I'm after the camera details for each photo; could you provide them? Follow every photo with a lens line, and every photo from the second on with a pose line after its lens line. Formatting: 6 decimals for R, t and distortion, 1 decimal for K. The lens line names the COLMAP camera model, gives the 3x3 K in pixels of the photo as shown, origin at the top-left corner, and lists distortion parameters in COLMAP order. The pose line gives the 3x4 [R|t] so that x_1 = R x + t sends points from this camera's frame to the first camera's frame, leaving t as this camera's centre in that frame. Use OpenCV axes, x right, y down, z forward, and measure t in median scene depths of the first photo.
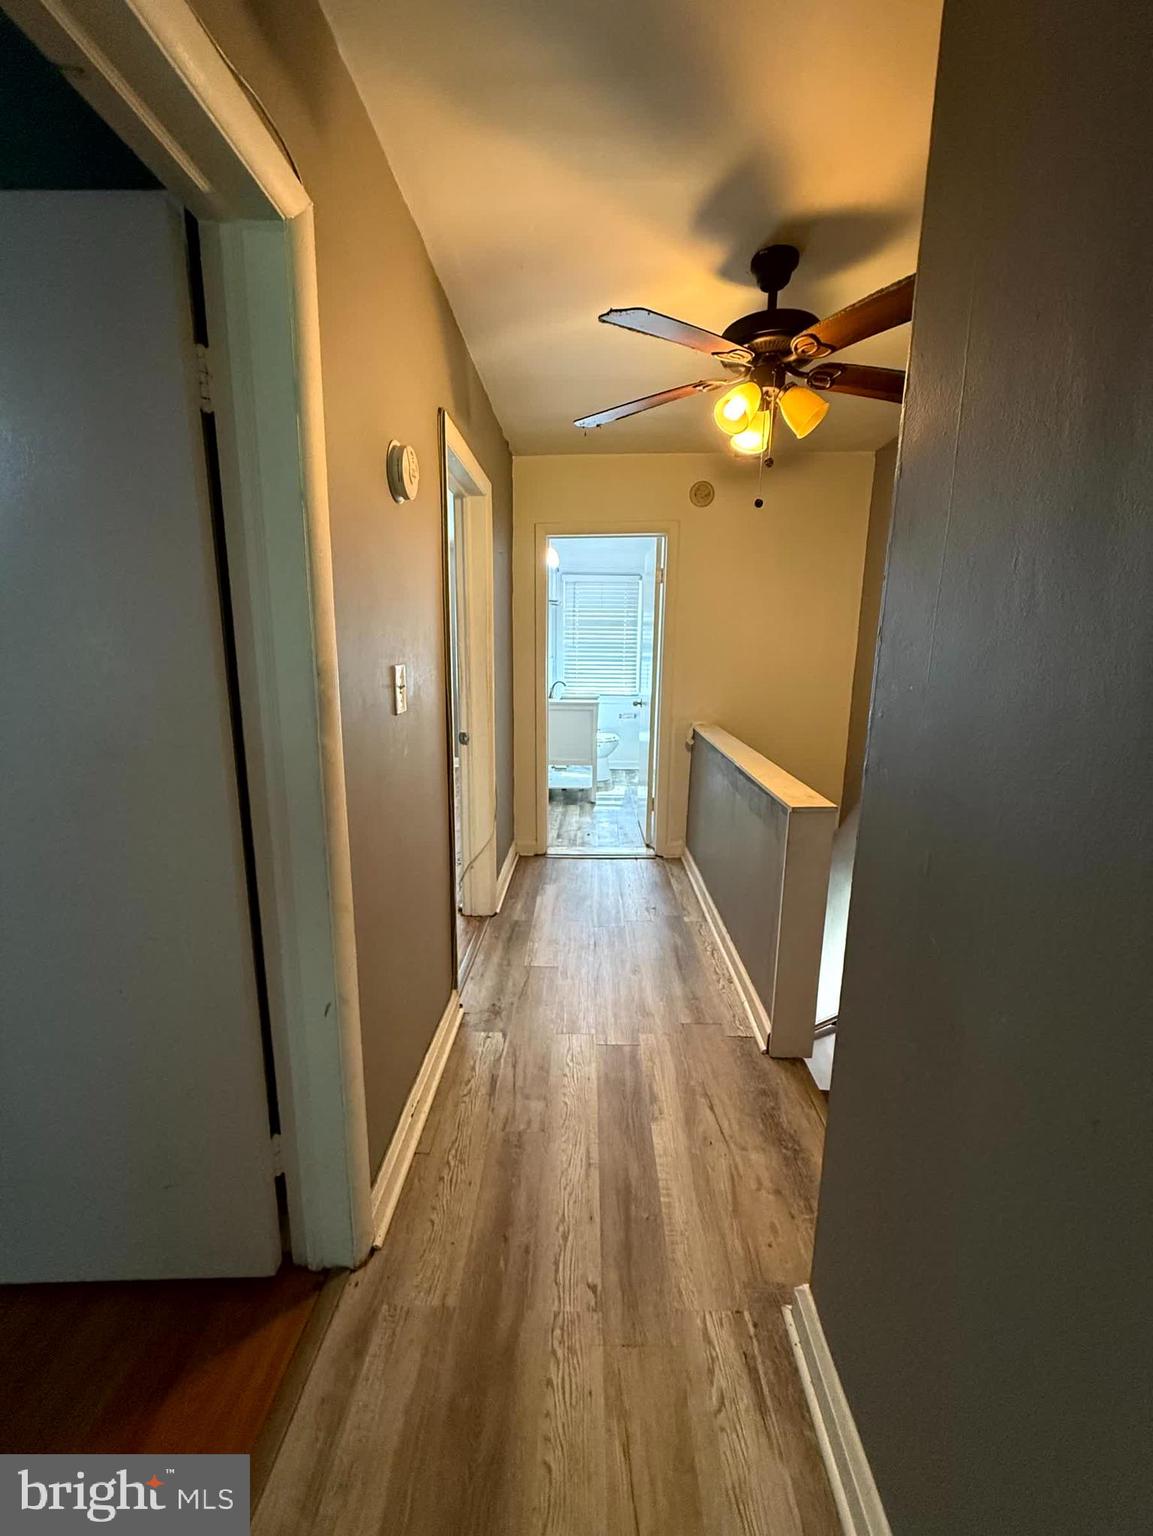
lens RADIAL K [[609.9, 0, 577.8], [0, 609.9, 763.3], [0, 0, 1]] dist [-0.000244, -0.000199]
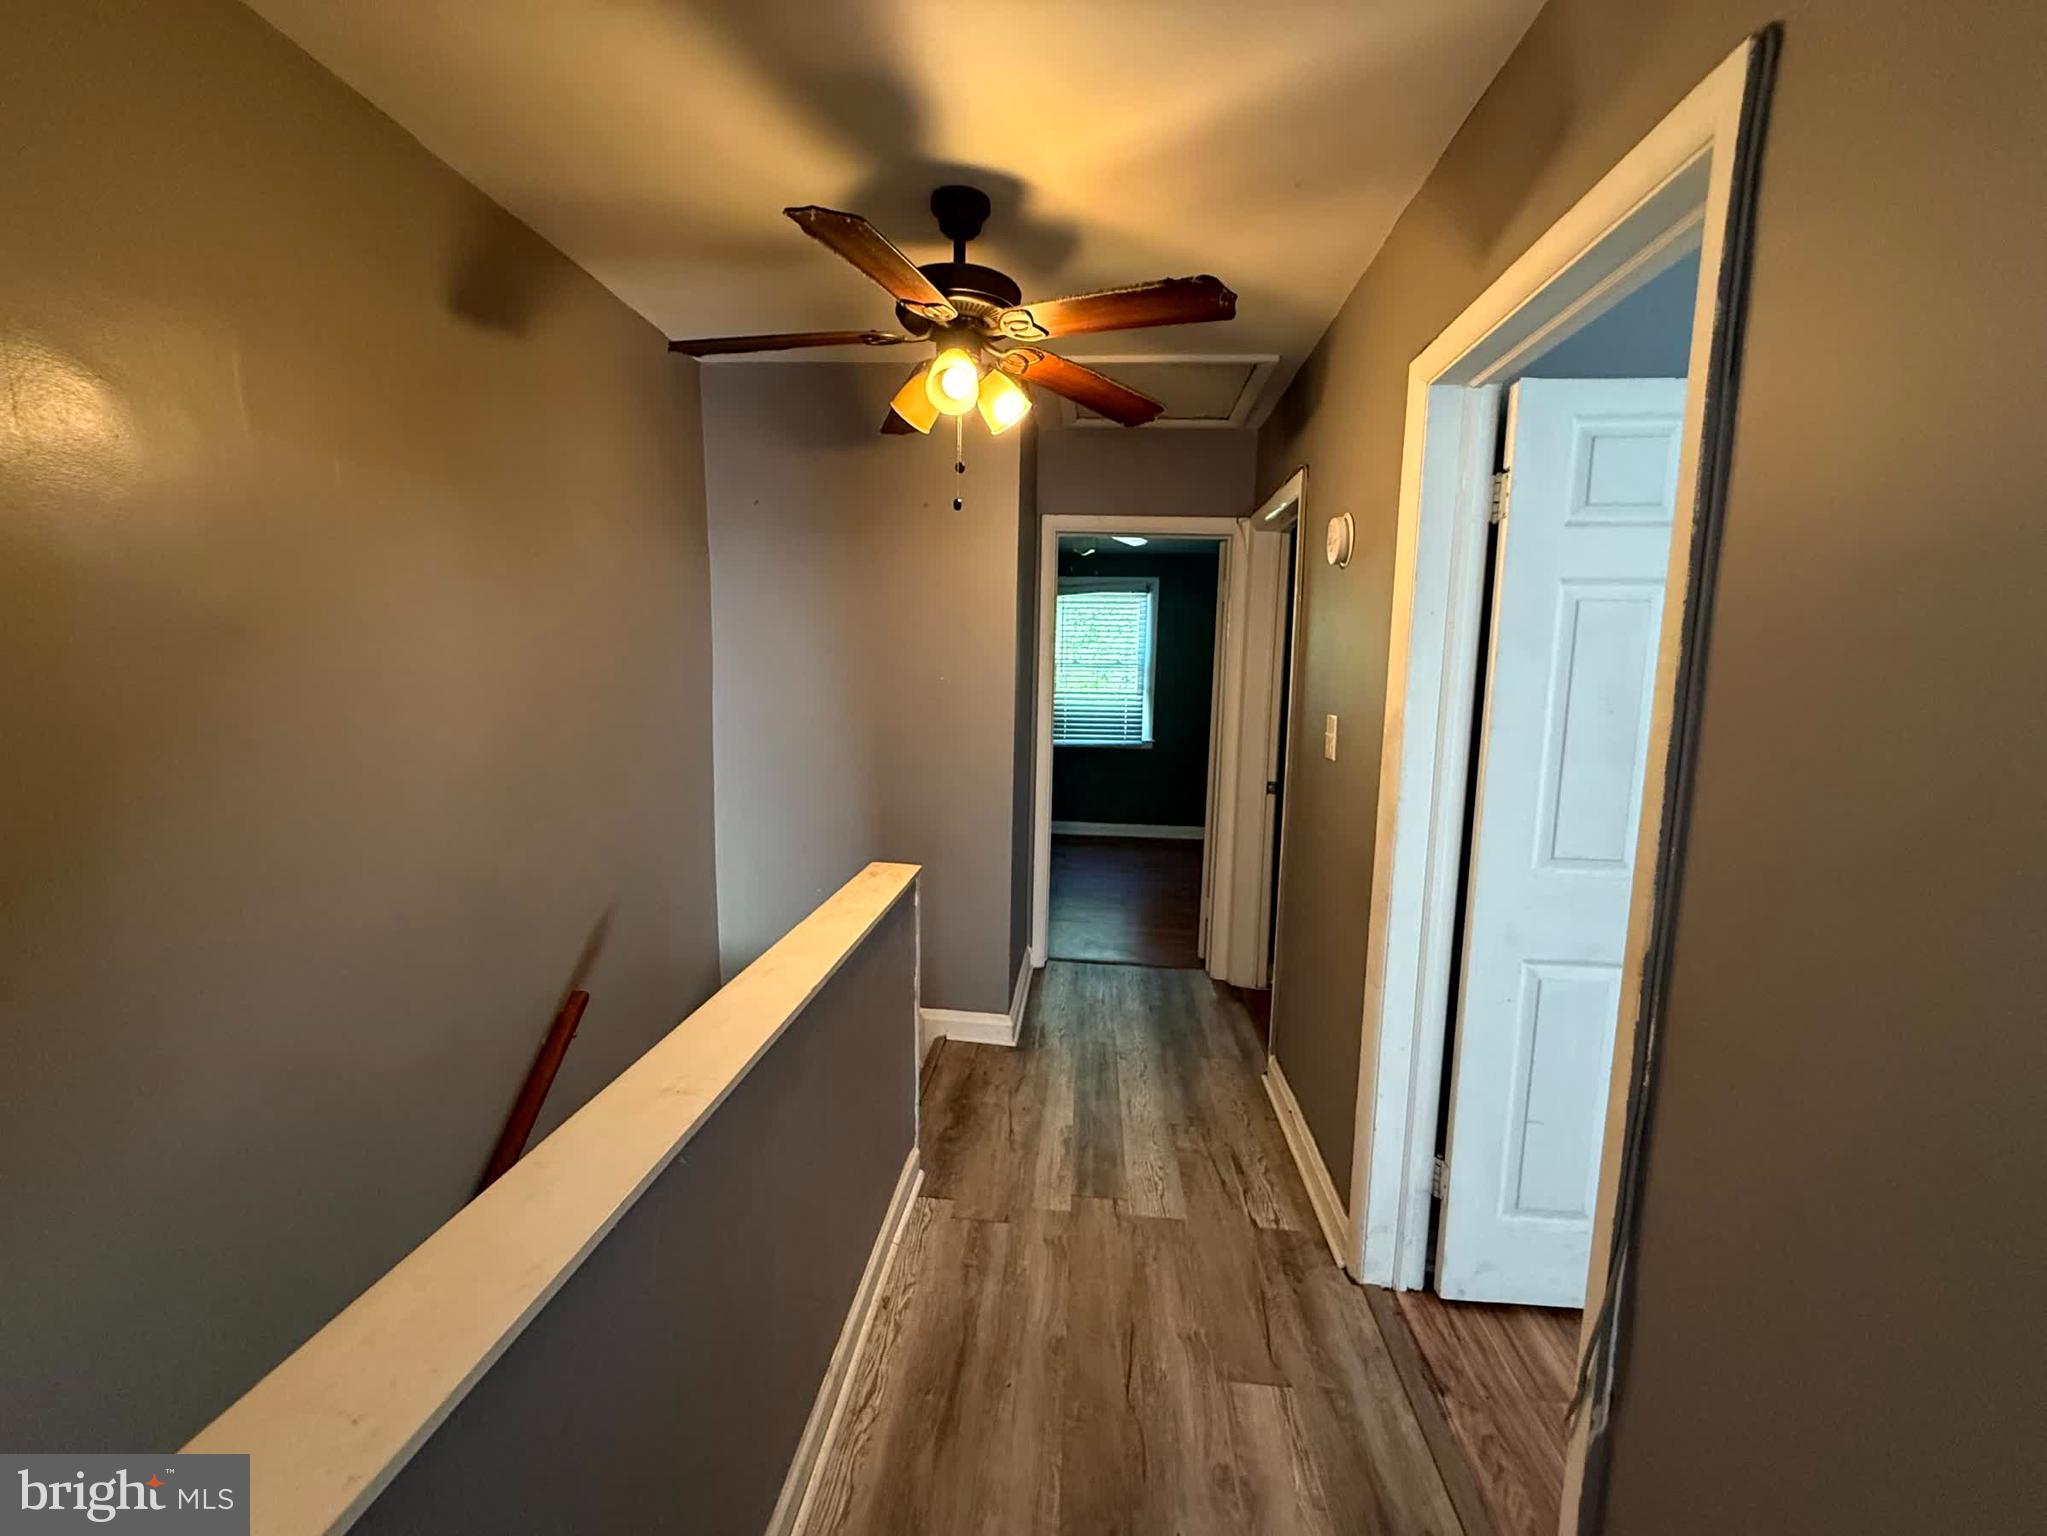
lens RADIAL K [[812.9, 0, 1019.7], [0, 812.9, 767.6], [0, 0, 1]] dist [-0.000244, -0.000199]
pose [[-0.997093, -0.041490, 0.063909, 0.134064], [-0.019768, 0.950888, 0.308903, -0.410649], [-0.073587, 0.306741, -0.948944, 1.967921]]
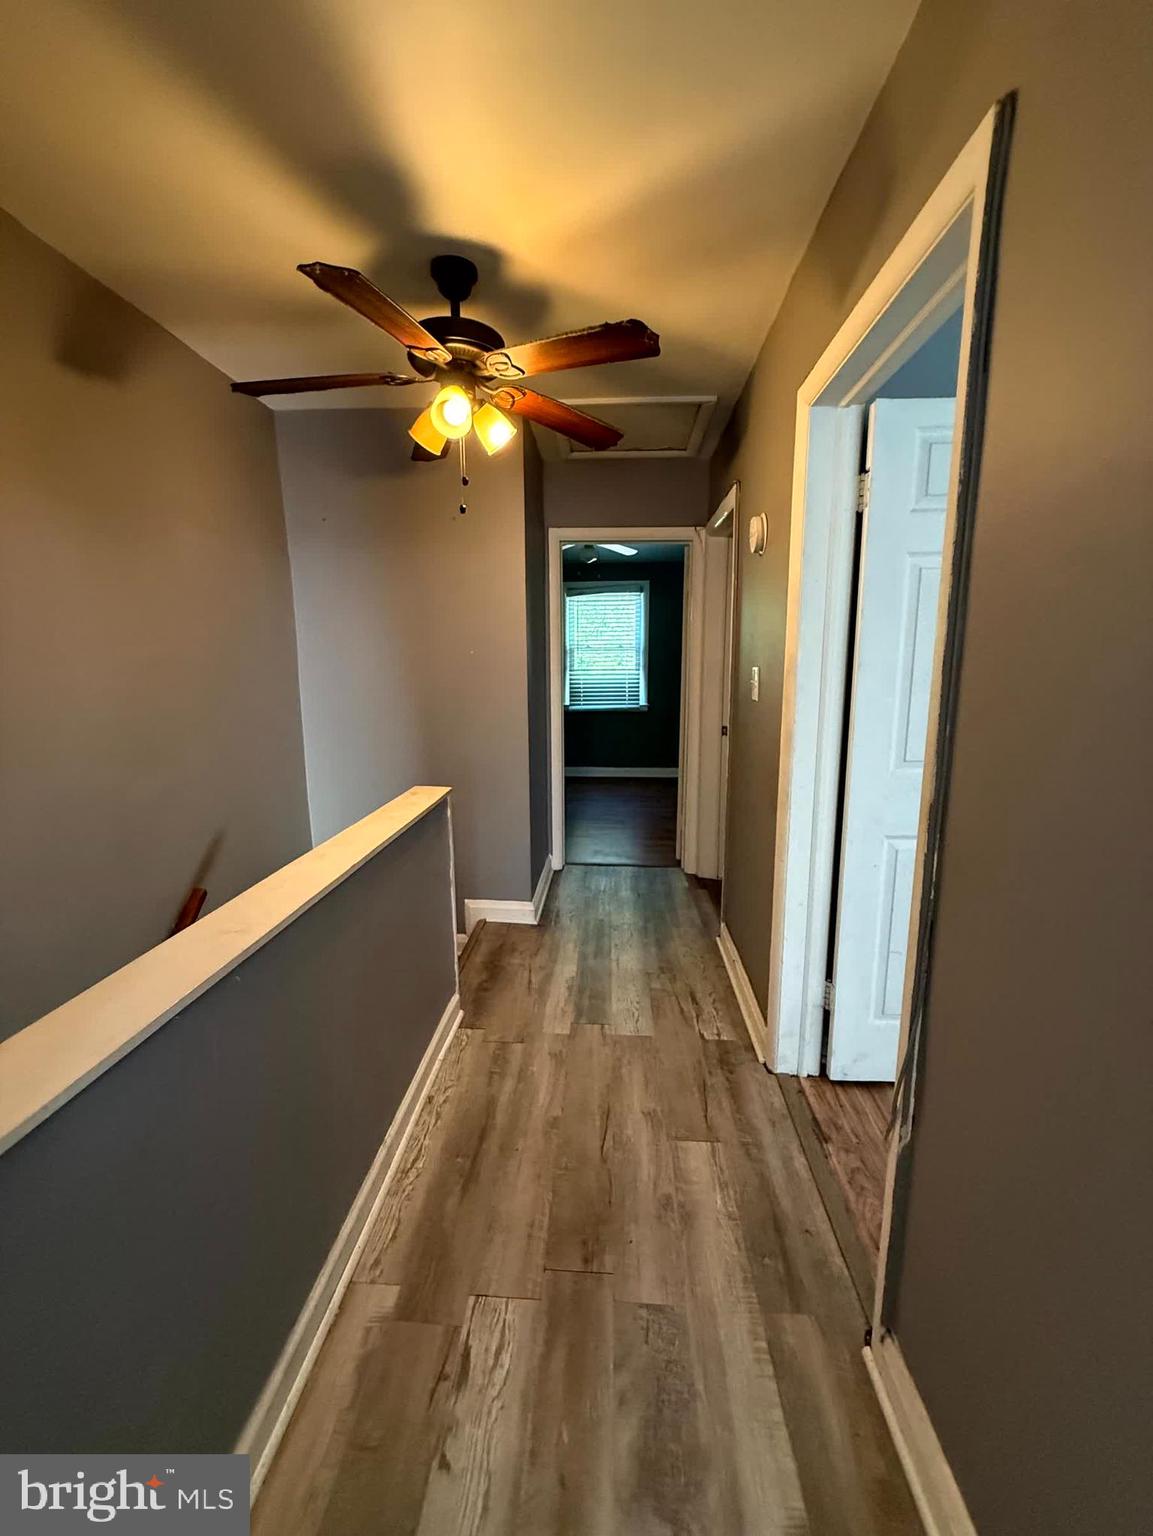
lens RADIAL K [[611.3, 0, 576.2], [0, 611.3, 764.6], [0, 0, 1]] dist [0.002243, -0.000147]
pose [[-0.999185, -0.014003, 0.037870, 0.062740], [0.000320, 0.935162, 0.354221, -0.373081], [-0.040374, 0.353944, -0.934395, 1.989008]]
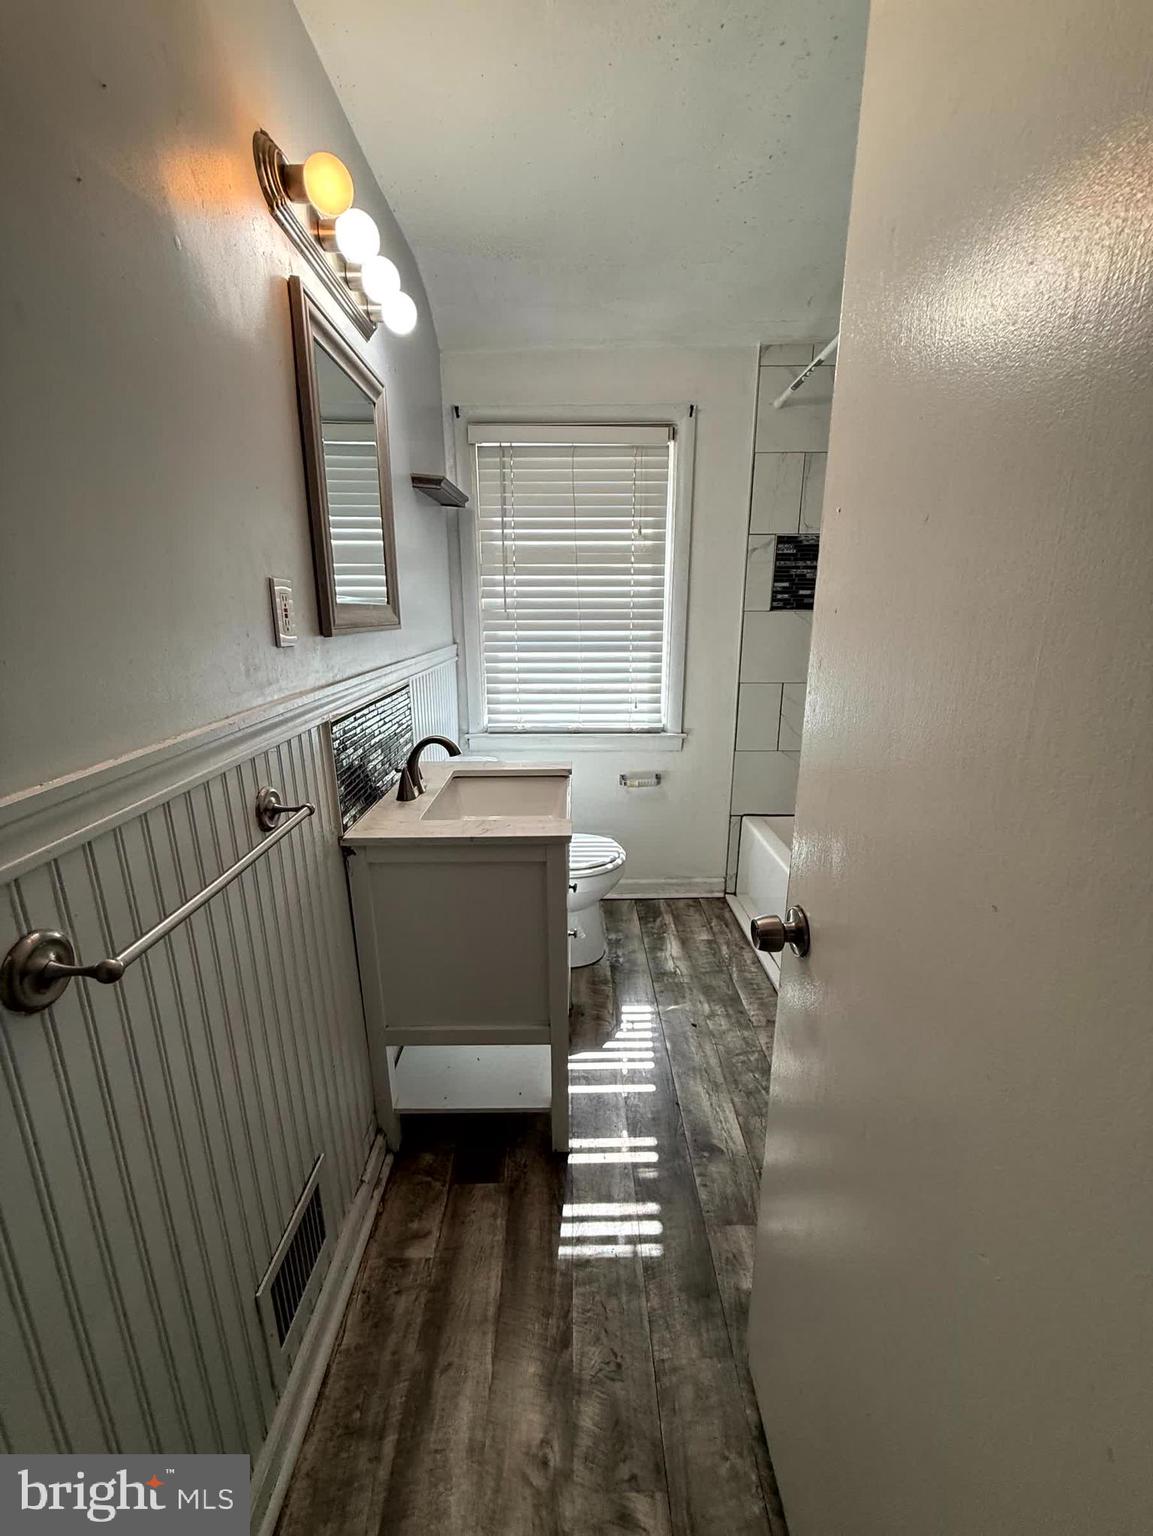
lens RADIAL K [[609.9, 0, 577.8], [0, 609.9, 763.3], [0, 0, 1]] dist [-0.000244, -0.000199]
pose [[0.999344, -0.018924, 0.030862, 0.028018], [0.017112, 0.998172, 0.057961, -0.124487], [-0.031903, -0.057395, 0.997842, 0.636153]]
